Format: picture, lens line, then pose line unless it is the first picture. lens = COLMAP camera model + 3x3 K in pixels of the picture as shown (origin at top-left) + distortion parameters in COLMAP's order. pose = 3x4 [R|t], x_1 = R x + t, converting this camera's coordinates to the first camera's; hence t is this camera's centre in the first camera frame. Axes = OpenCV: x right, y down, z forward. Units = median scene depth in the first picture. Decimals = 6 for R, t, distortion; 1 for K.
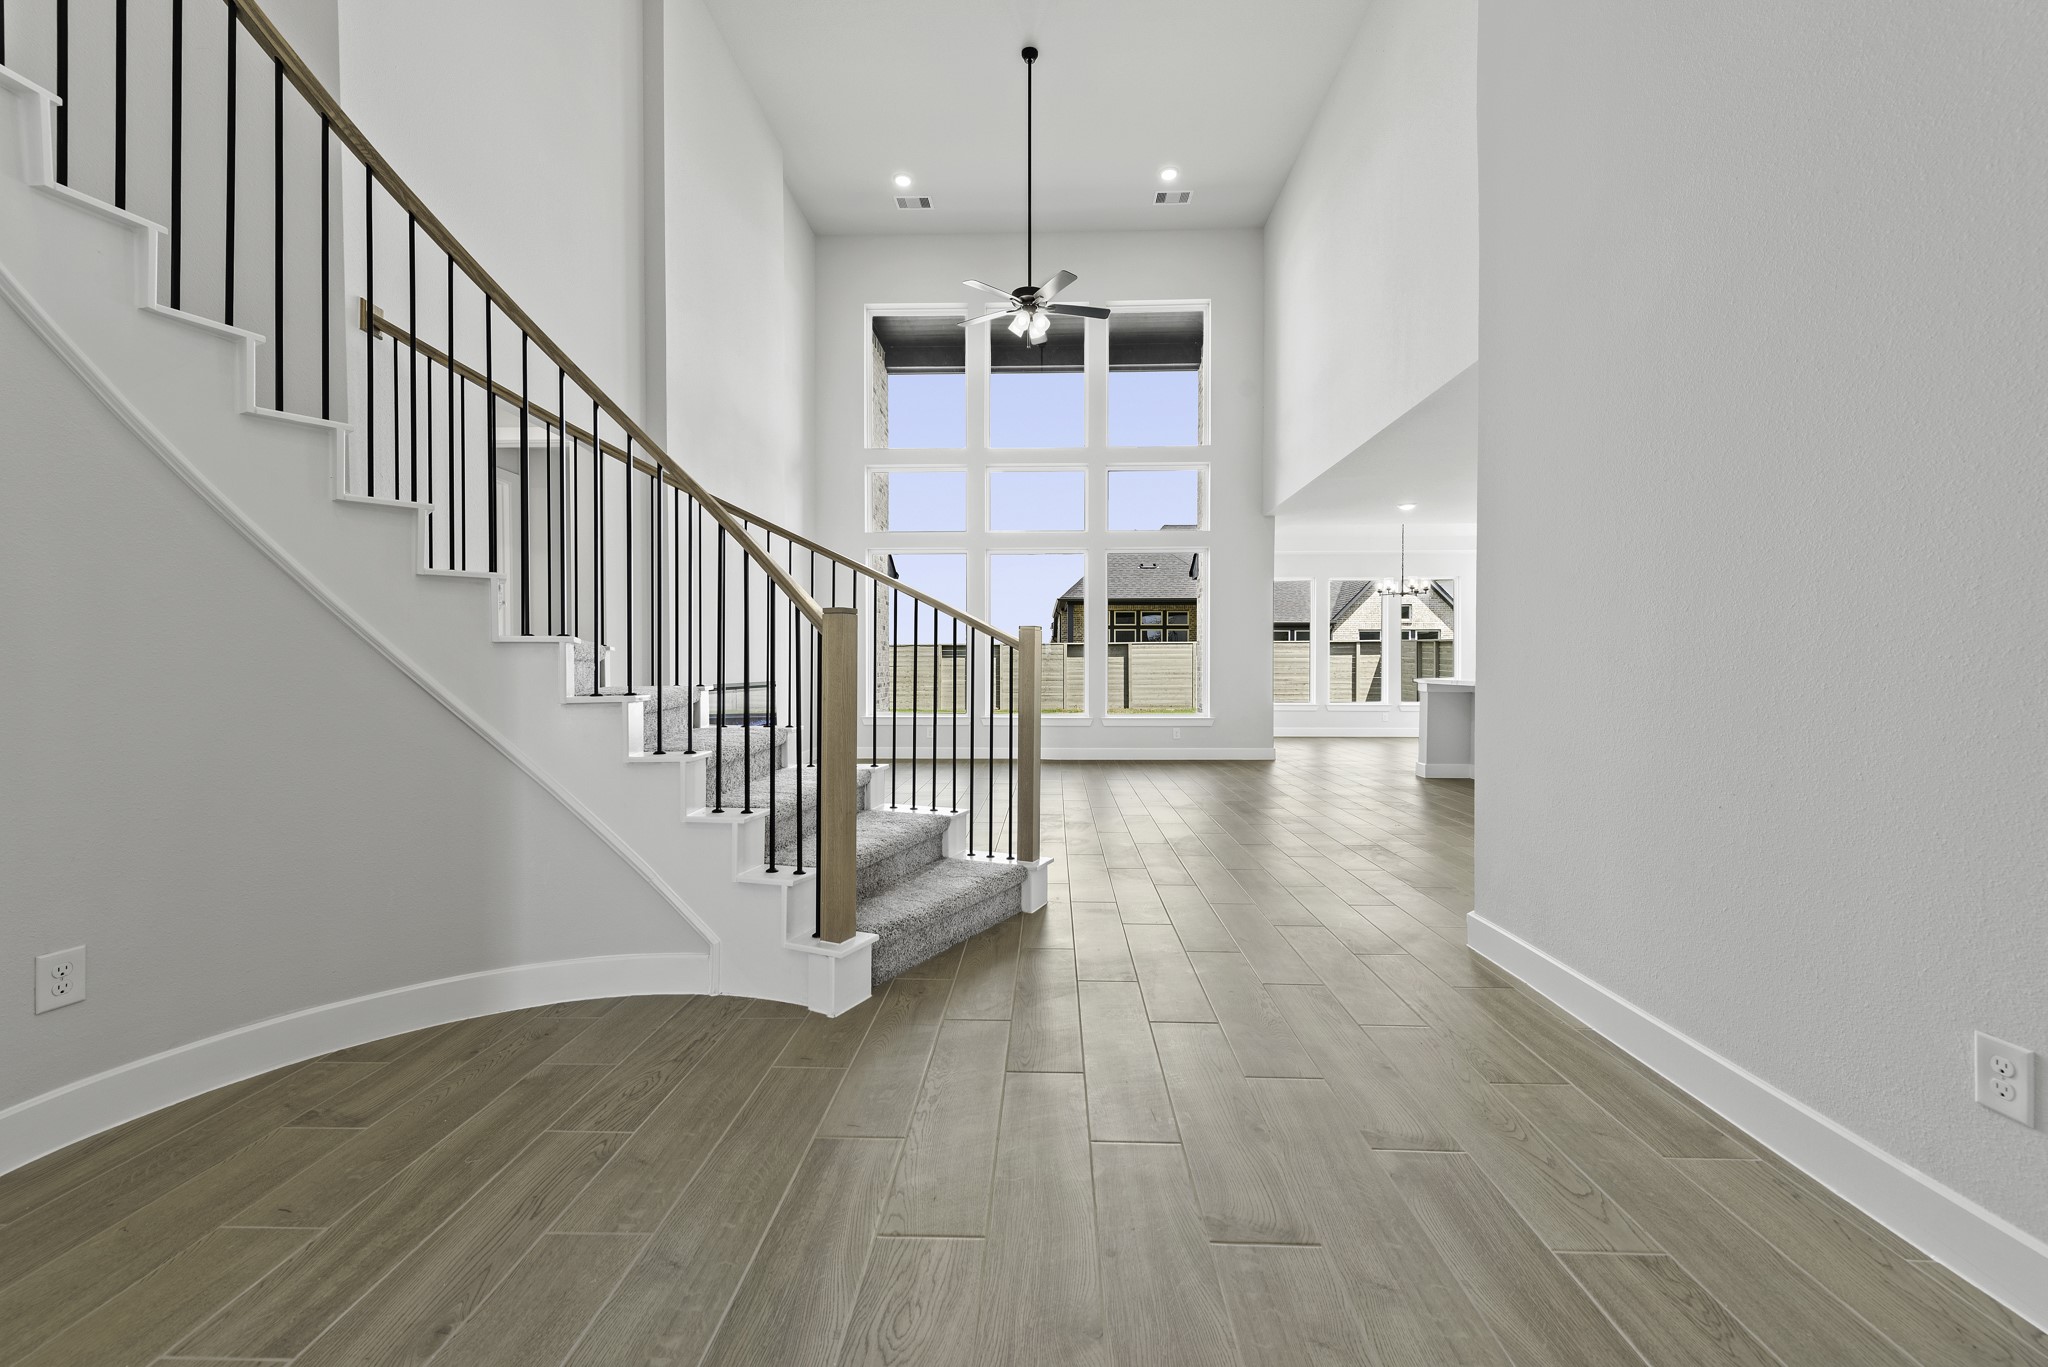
lens RADIAL K [[808.2, 0, 1027.6], [0, 808.2, 669.4], [0, 0, 1]] dist [0.014706, -0.004424]
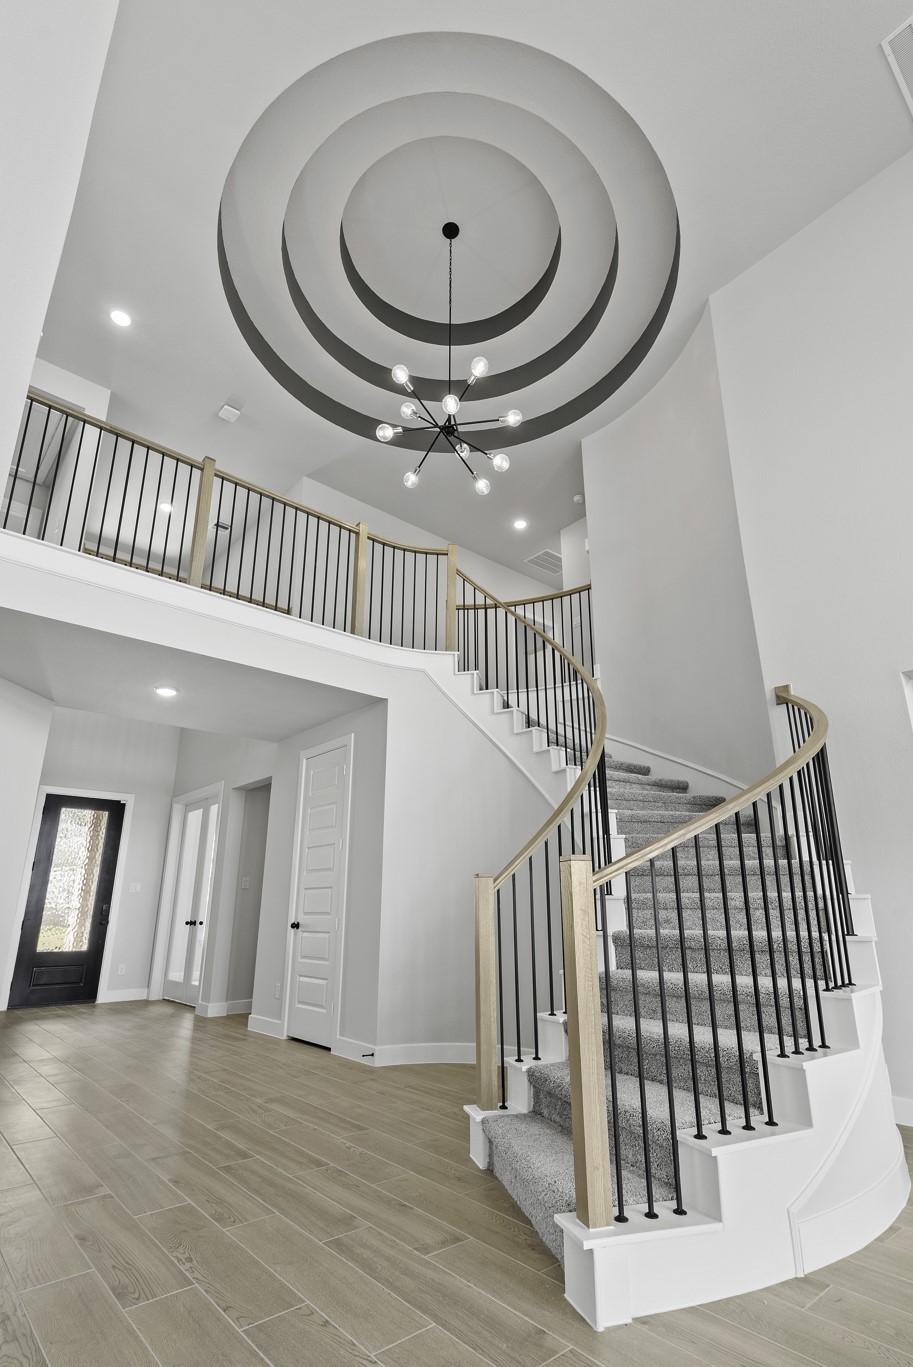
lens RADIAL K [[684.3, 0, 460.4], [0, 684.3, 702.0], [0, 0, 1]] dist [0.012154, -0.000965]
pose [[-0.740020, -0.200543, -0.641992, 1.114961], [-0.005498, 0.956286, -0.292383, -0.006756], [0.672563, -0.212839, -0.708773, 3.015815]]
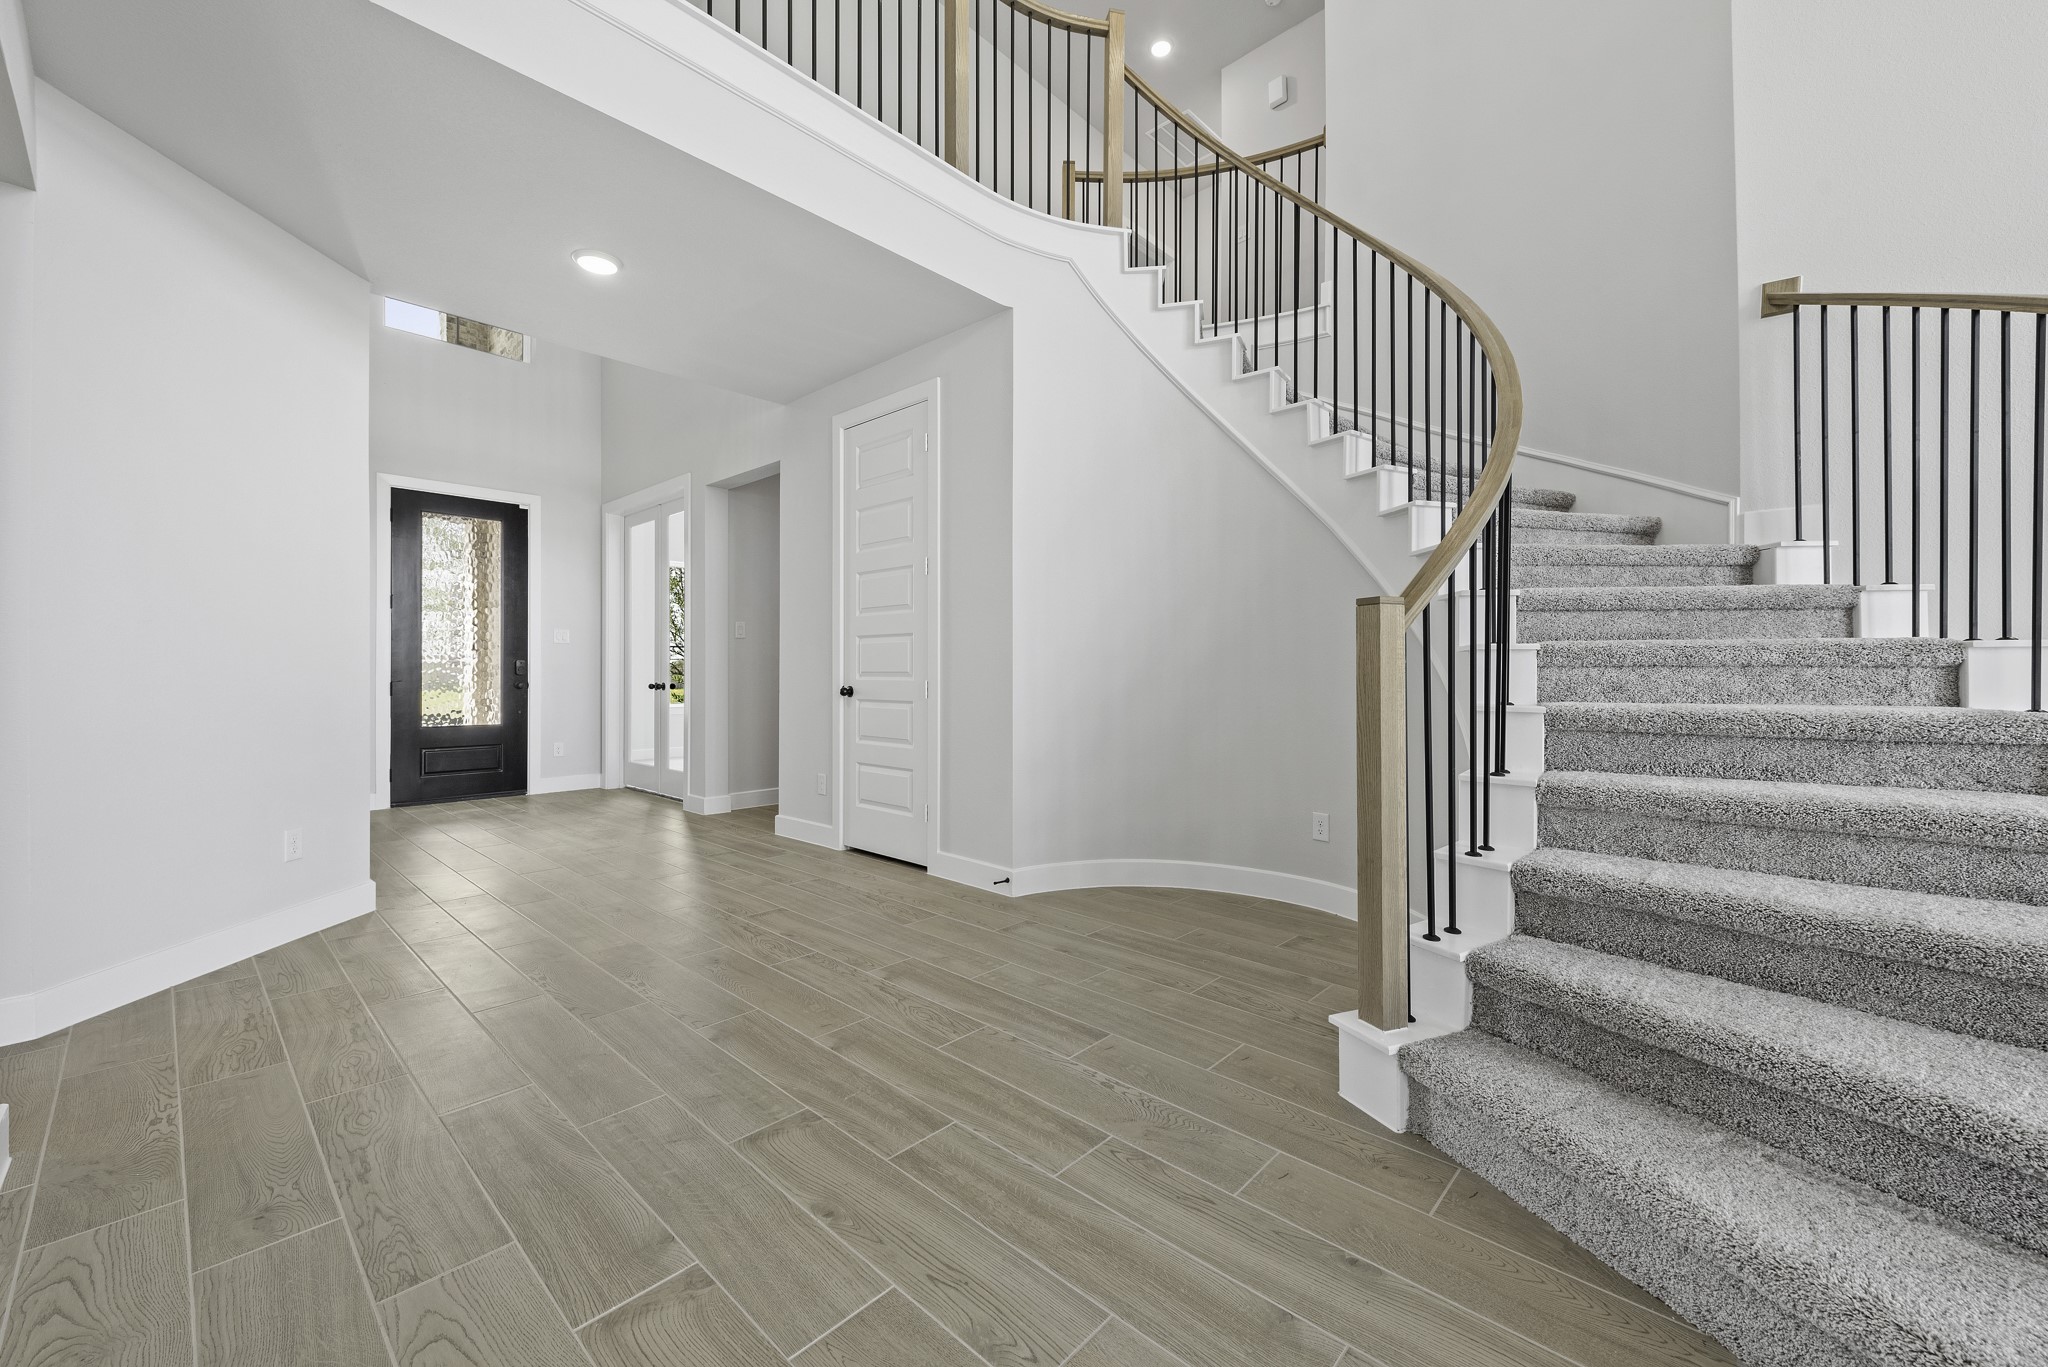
lens RADIAL K [[808.2, 0, 1022.7], [0, 808.2, 672.7], [0, 0, 1]] dist [0.014706, -0.004424]
pose [[-0.660850, -0.003324, -0.750511, 0.872692], [-0.006320, 0.999979, 0.001137, -0.002411], [0.750491, 0.005494, -0.660857, 1.887969]]
